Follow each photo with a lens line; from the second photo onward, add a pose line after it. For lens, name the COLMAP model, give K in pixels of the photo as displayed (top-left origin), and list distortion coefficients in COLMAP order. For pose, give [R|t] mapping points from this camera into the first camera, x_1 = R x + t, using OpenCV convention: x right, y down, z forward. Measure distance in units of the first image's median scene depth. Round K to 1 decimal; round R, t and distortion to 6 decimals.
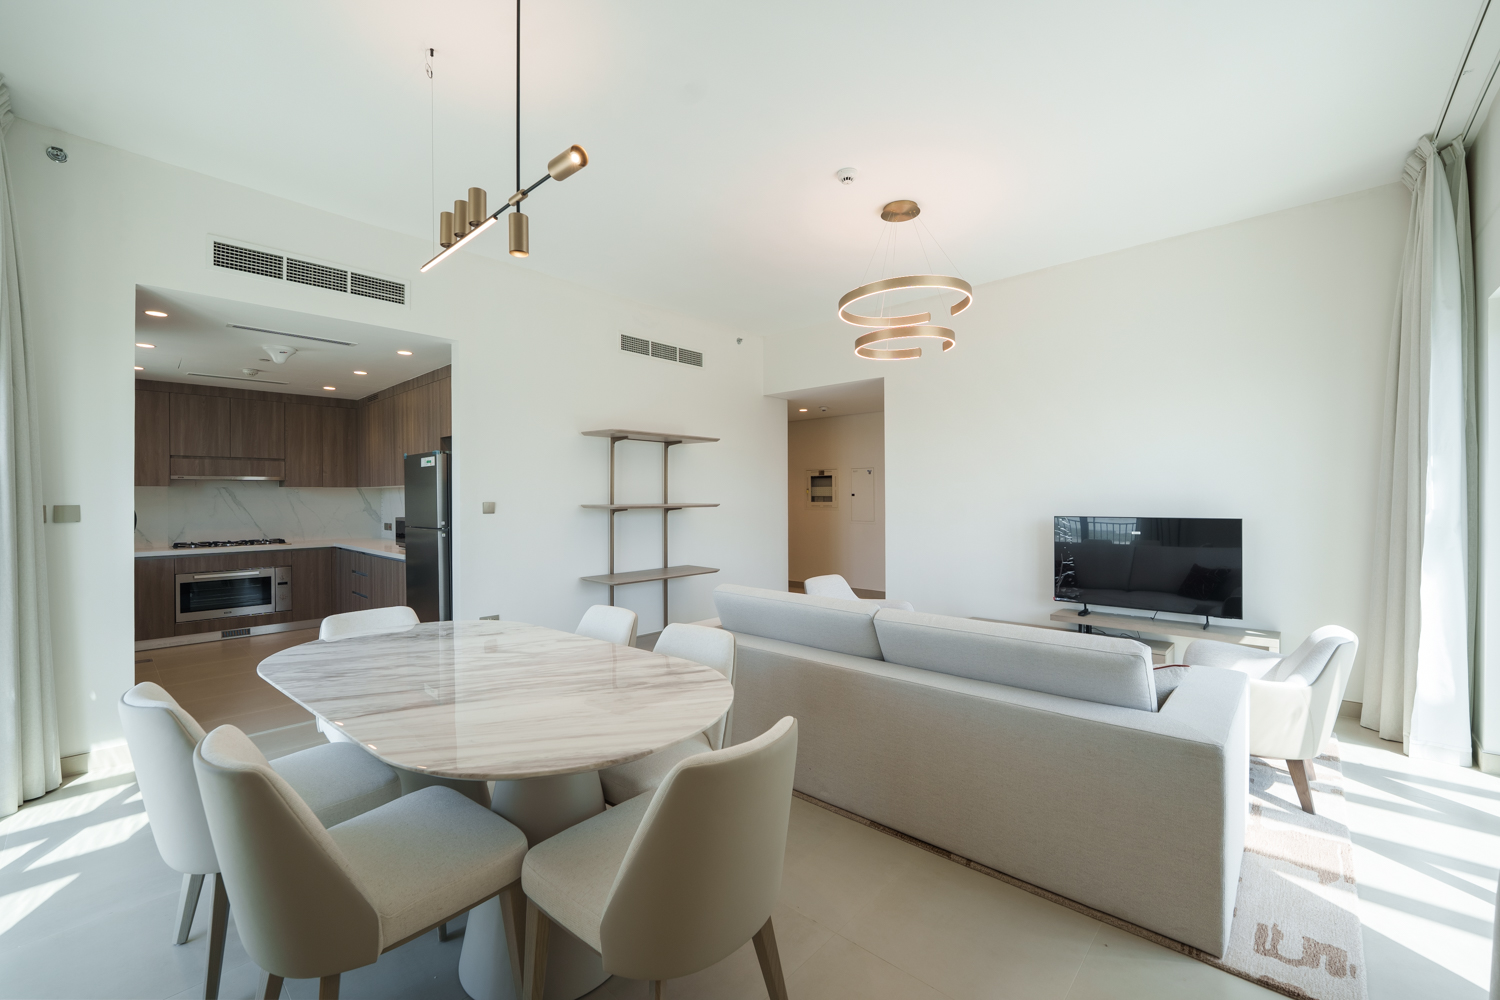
lens RADIAL K [[605.6, 0, 747.4], [0, 605.6, 502.3], [0, 0, 1]] dist [-0.007916, -0.000523]
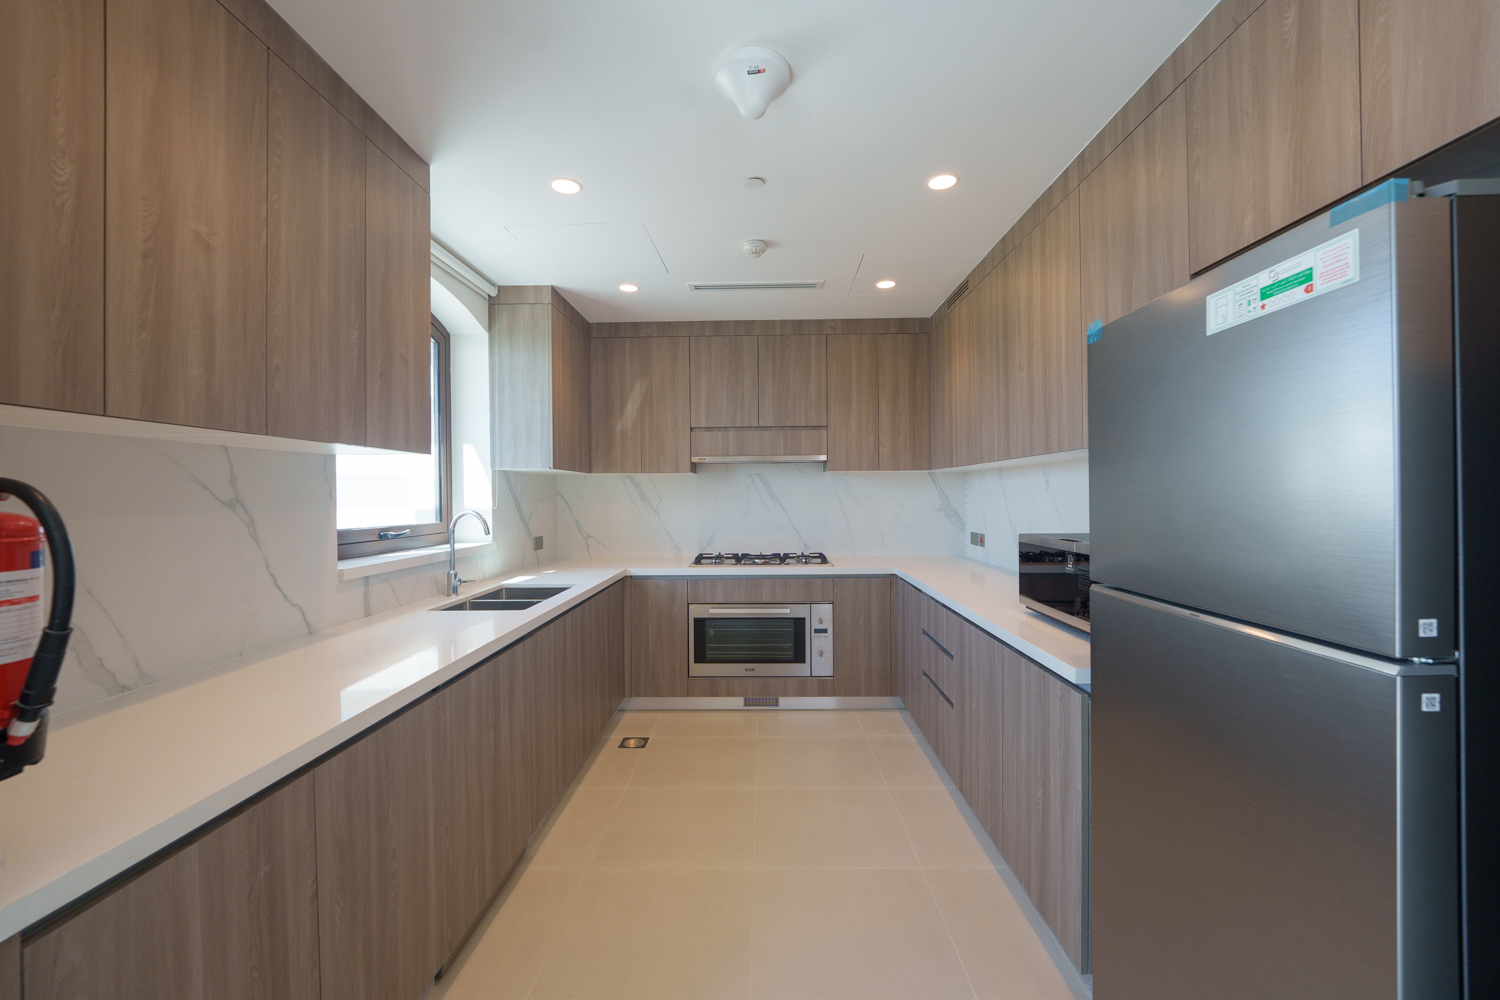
lens RADIAL K [[605.6, 0, 748.8], [0, 605.6, 495.4], [0, 0, 1]] dist [-0.007916, -0.000523]
pose [[0.656664, -0.000358, -0.754183, -0.366204], [-0.001047, 0.999998, -0.001387, 0.000616], [0.754183, 0.001701, 0.656663, 0.553722]]
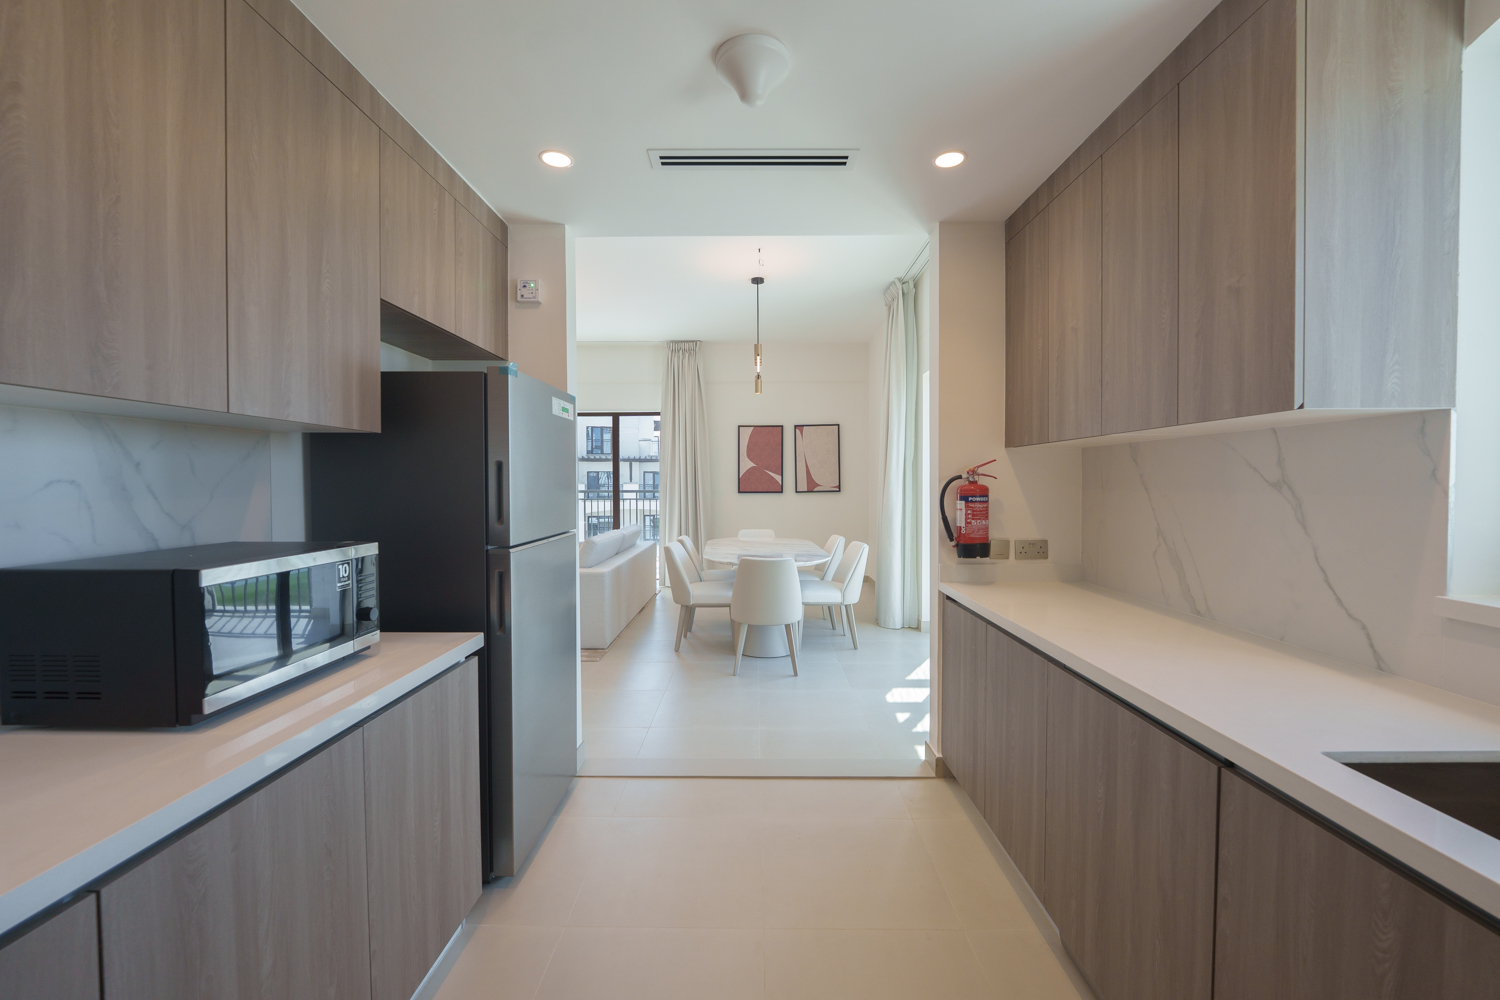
lens RADIAL K [[605.6, 0, 750.6], [0, 605.6, 496.8], [0, 0, 1]] dist [-0.007916, -0.000523]
pose [[-0.665377, -0.012026, 0.746411, -1.231696], [0.011608, 0.999583, 0.026453, -0.001449], [-0.746418, 0.026265, -0.664959, 1.330154]]
